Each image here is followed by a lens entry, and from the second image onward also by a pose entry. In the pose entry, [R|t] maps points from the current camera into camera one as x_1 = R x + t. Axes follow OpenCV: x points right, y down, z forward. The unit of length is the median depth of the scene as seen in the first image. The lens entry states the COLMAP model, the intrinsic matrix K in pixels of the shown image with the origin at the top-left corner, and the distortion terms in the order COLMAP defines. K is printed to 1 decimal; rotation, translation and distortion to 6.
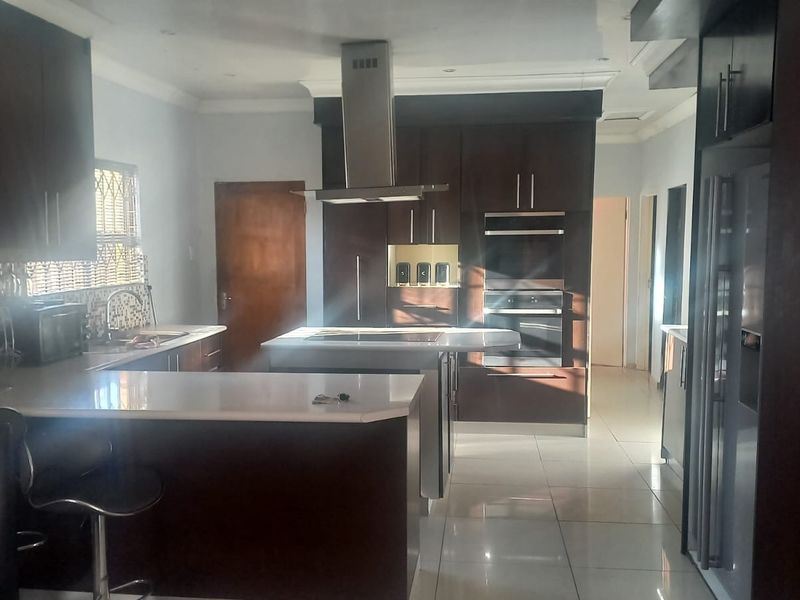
lens RADIAL K [[791.7, 0, 400.2], [0, 791.7, 323.2], [0, 0, 1]] dist [0.126214, -0.209791]
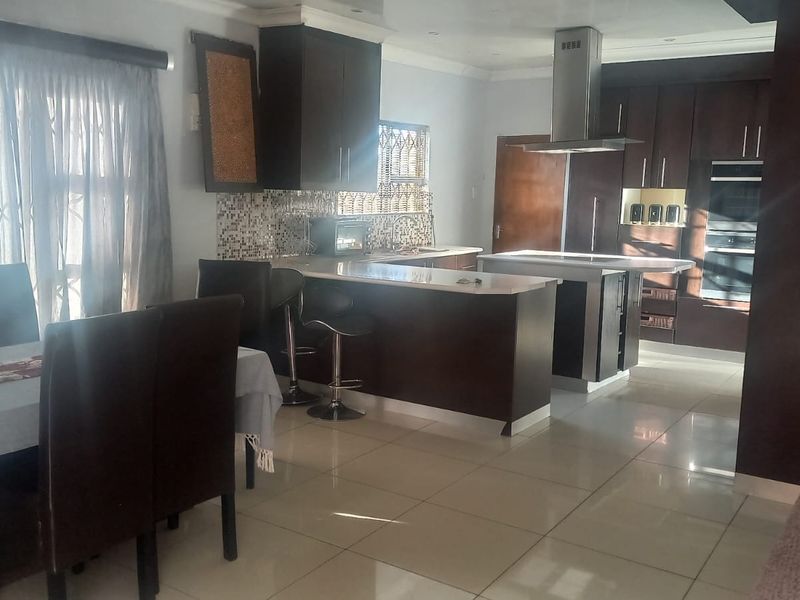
lens RADIAL K [[791.7, 0, 400.2], [0, 791.7, 323.2], [0, 0, 1]] dist [0.126214, -0.209791]
pose [[0.890071, 0.099485, -0.444833, 0.240420], [-0.071304, 0.994266, 0.079690, 0.029841], [0.450210, -0.039211, 0.892061, -0.223126]]
